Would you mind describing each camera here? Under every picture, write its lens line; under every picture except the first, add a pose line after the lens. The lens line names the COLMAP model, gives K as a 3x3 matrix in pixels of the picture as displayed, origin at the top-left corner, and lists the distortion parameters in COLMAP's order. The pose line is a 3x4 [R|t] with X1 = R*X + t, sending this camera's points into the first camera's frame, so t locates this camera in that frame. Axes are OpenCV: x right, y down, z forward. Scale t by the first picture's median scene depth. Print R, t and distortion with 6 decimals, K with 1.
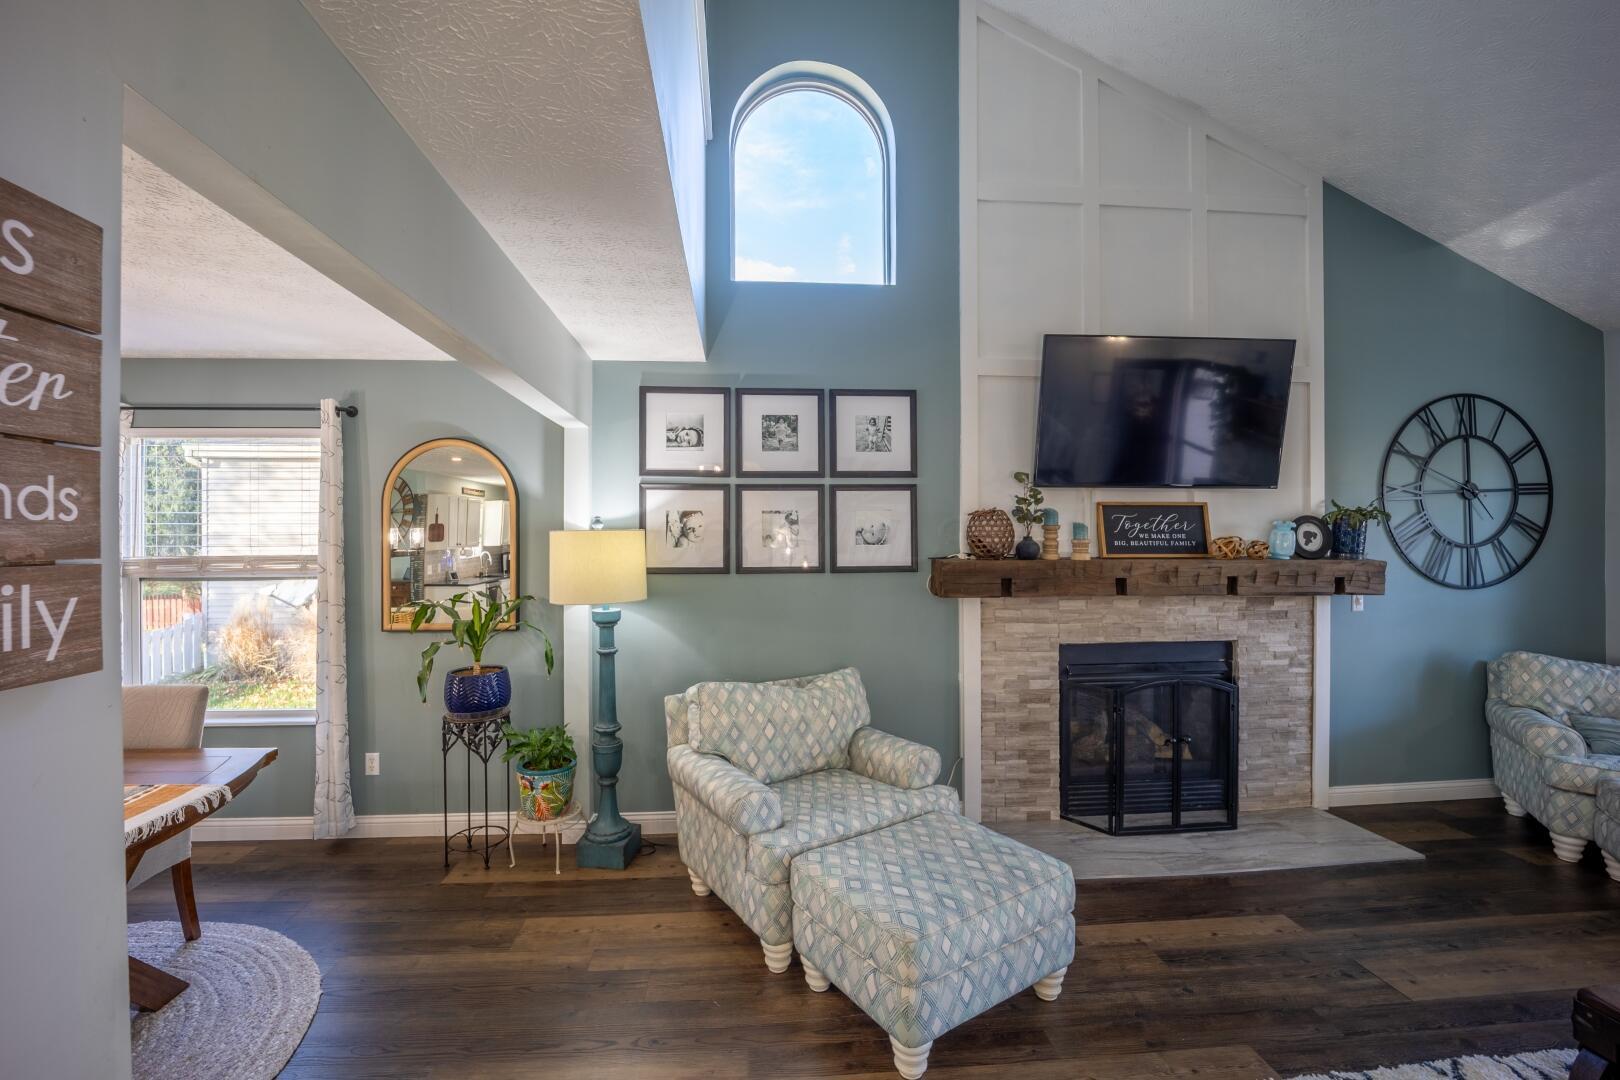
lens RADIAL K [[660.8, 0, 799.9], [0, 660.8, 538.6], [0, 0, 1]] dist [-0.022987, 0.001313]
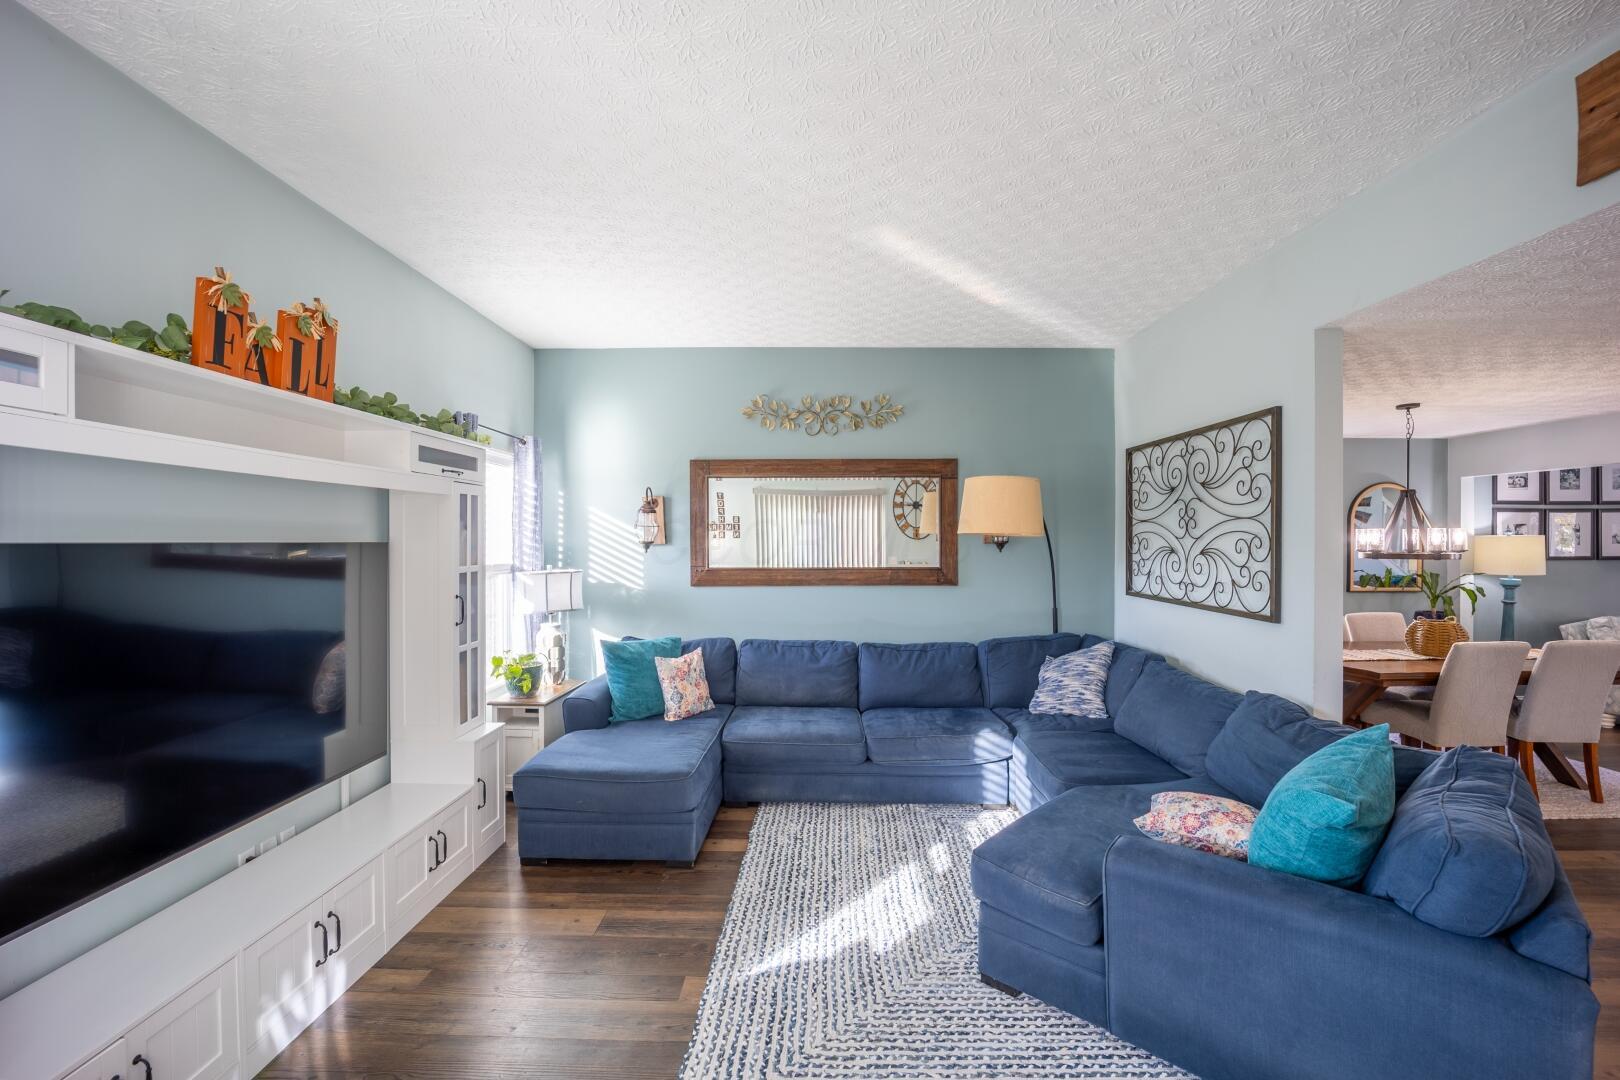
lens RADIAL K [[660.8, 0, 794.7], [0, 660.8, 541.4], [0, 0, 1]] dist [-0.022987, 0.001313]
pose [[0.994126, 0.003256, -0.108184, -1.819524], [-0.001757, 0.999901, 0.013953, -0.016165], [0.108219, -0.013681, 0.994033, -0.863997]]
